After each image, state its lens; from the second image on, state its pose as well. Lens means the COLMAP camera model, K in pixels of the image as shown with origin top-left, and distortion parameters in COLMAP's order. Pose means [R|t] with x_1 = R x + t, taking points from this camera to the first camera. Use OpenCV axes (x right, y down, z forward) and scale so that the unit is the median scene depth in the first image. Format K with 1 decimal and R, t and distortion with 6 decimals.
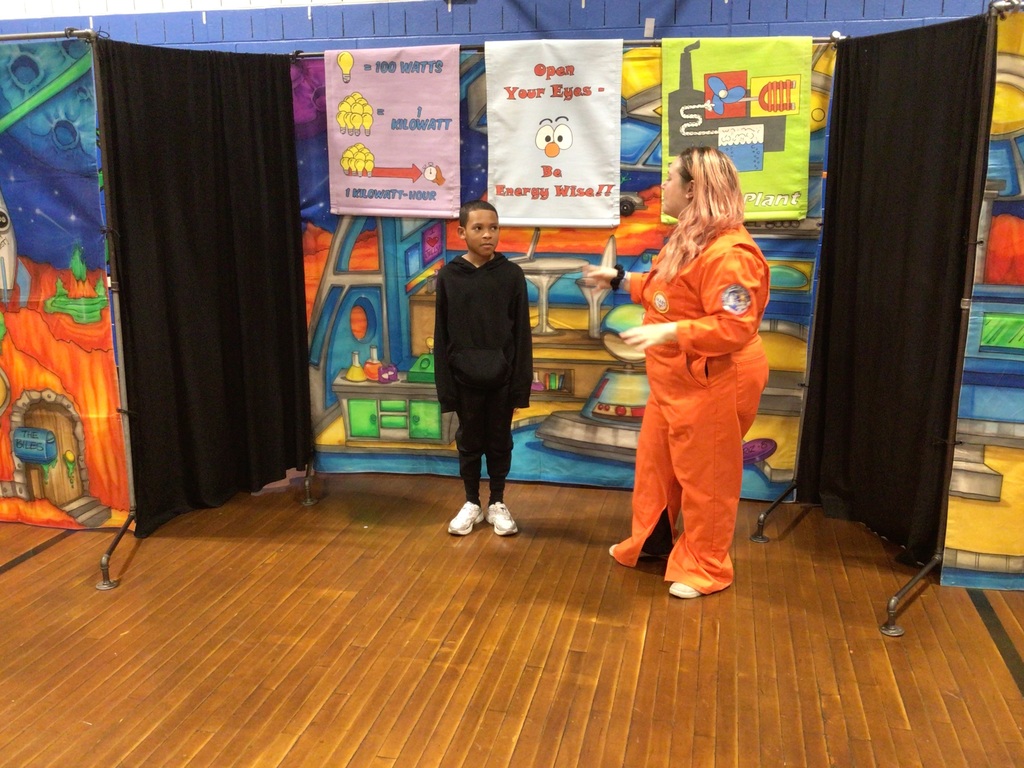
lens RADIAL K [[934.0, 0, 513.3], [0, 934.0, 379.8], [0, 0, 1]] dist [0.018512, 0.000000]
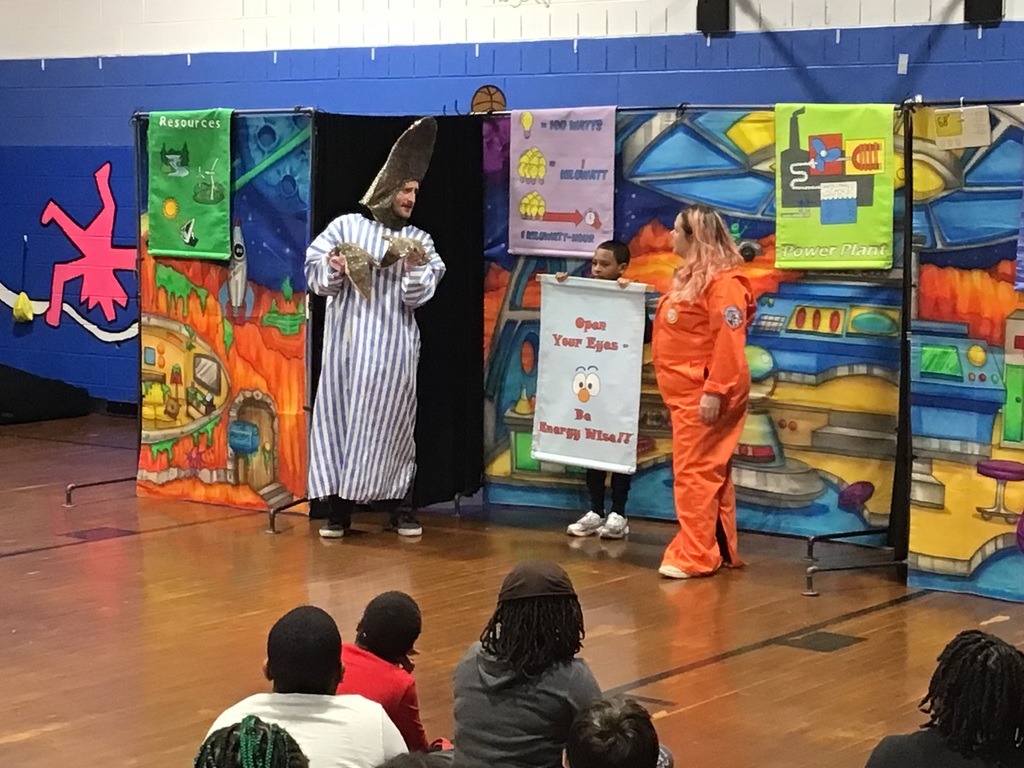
lens RADIAL K [[2266.7, 0, 511.3], [0, 2266.7, 385.4], [0, 0, 1]] dist [-0.125272, 0.000000]
pose [[0.906612, 0.048985, -0.419113, 0.993084], [-0.104981, 0.988193, -0.111593, 0.287540], [0.408698, 0.145171, 0.901050, -1.451546]]
